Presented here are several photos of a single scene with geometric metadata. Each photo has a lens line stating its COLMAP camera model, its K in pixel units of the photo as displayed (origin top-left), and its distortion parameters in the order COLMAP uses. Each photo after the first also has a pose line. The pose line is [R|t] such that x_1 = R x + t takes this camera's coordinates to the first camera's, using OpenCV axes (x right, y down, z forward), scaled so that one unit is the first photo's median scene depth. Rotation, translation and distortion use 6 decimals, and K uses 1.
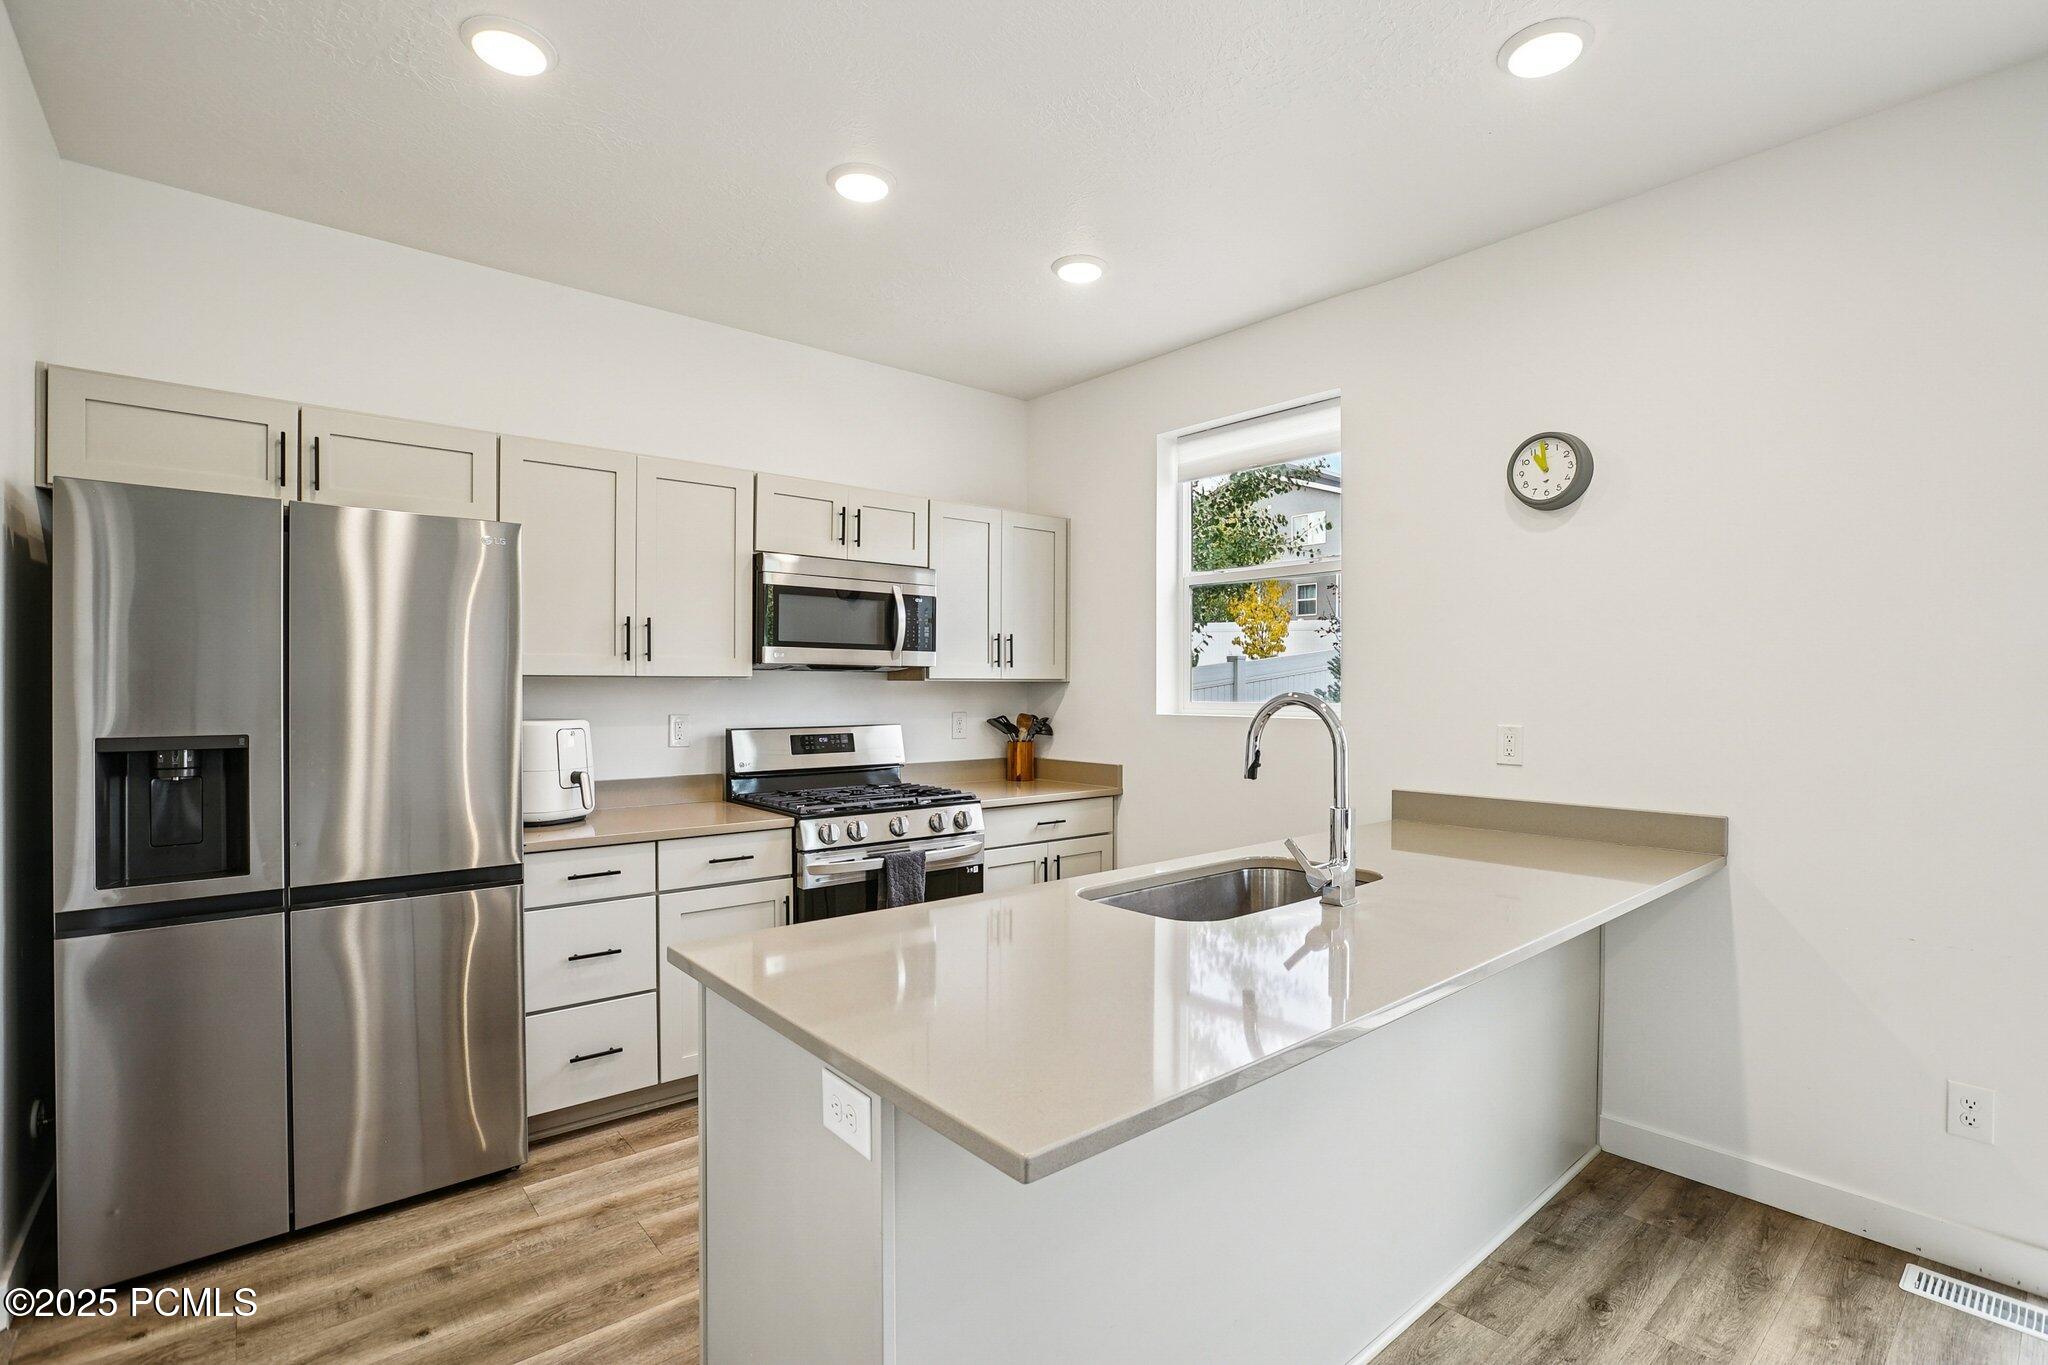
lens RADIAL K [[967.8, 0, 1024.0], [0, 967.8, 682.5], [0, 0, 1]] dist [-0.063289, -0.000166]
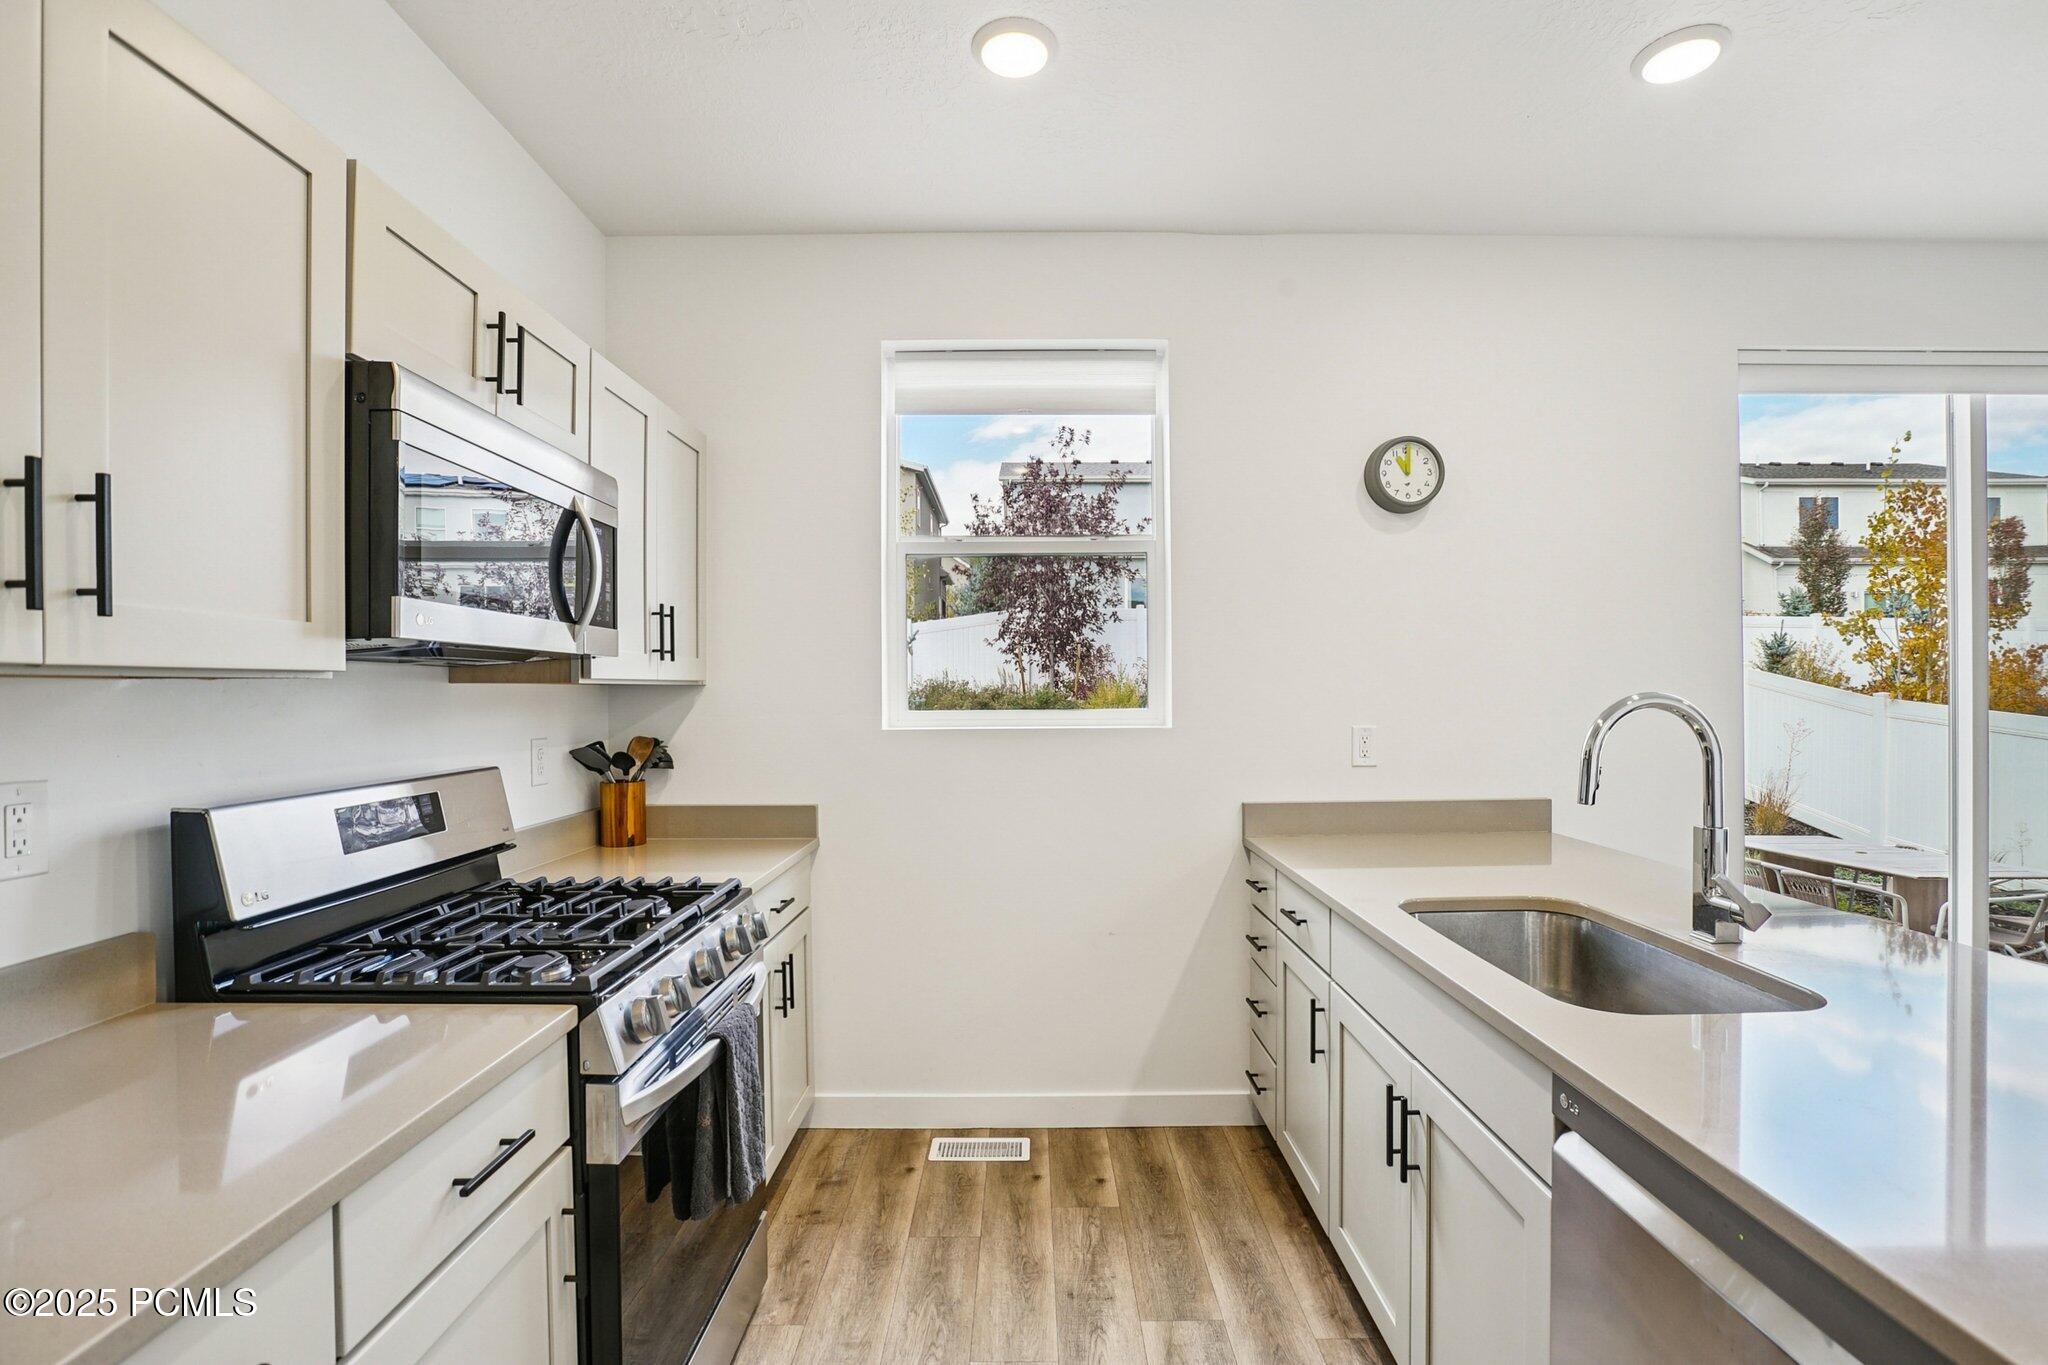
lens RADIAL K [[957.4, 0, 1028.8], [0, 957.4, 691.8], [0, 0, 1]] dist [-0.056836, 0.021861]
pose [[0.636634, -0.007202, 0.771132, -0.399614], [0.003863, 0.999974, 0.006150, 0.001109], [-0.771156, -0.000937, 0.636645, 0.542984]]
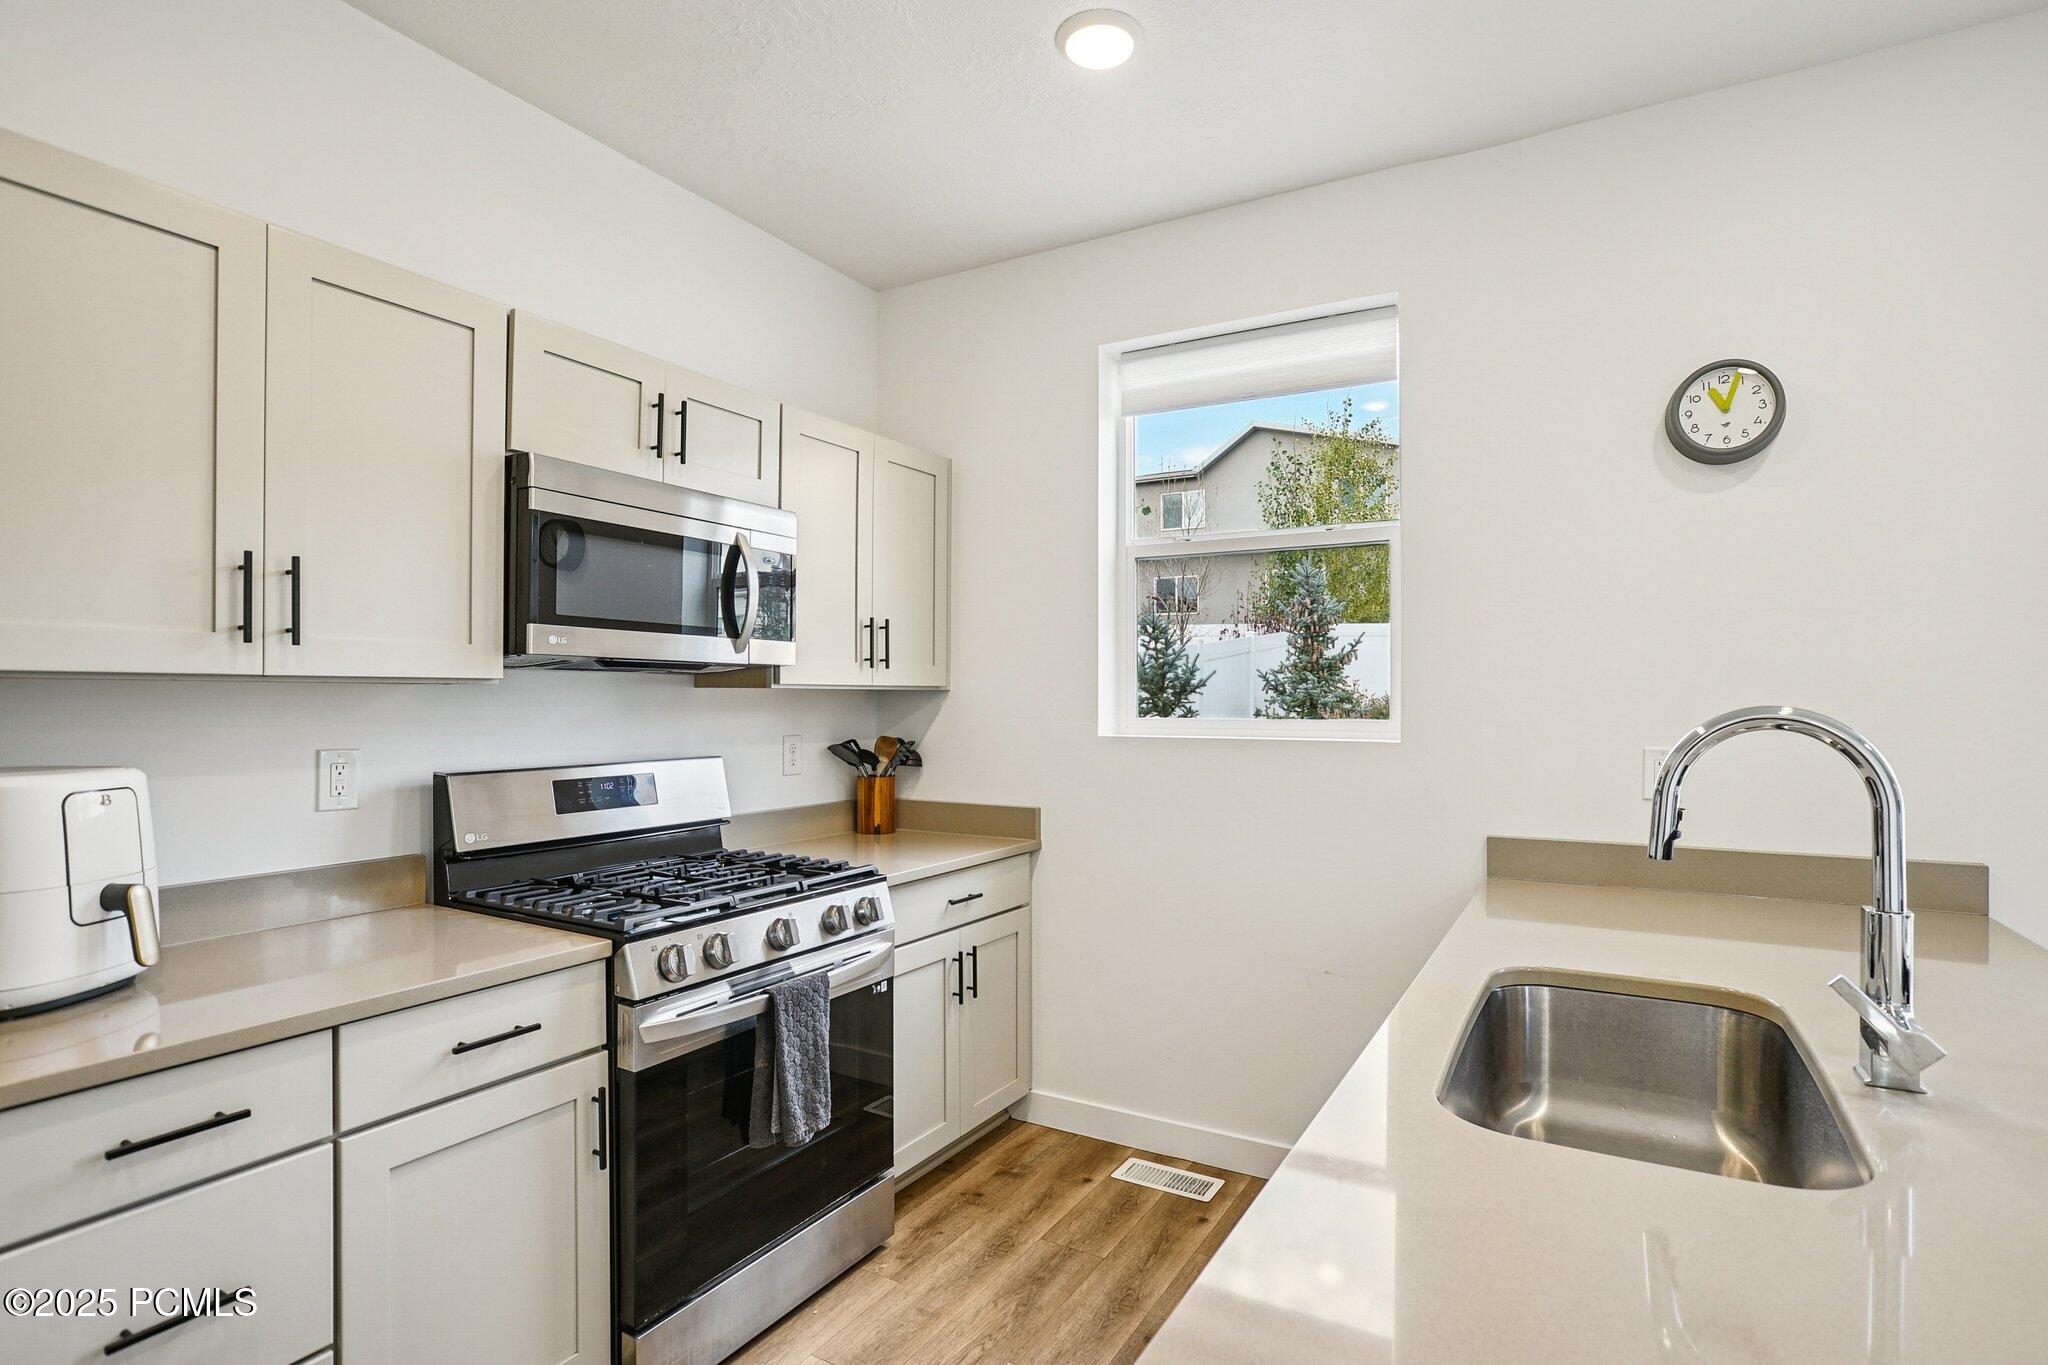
lens RADIAL K [[1019.9, 0, 1031.0], [0, 1019.9, 691.5], [0, 0, 1]] dist [-0.055747, 0.026484]
pose [[0.939052, 0.001819, 0.343770, -0.197277], [-0.001253, 0.999997, -0.001866, 0.001872], [-0.343773, 0.001322, 0.939052, 0.361475]]
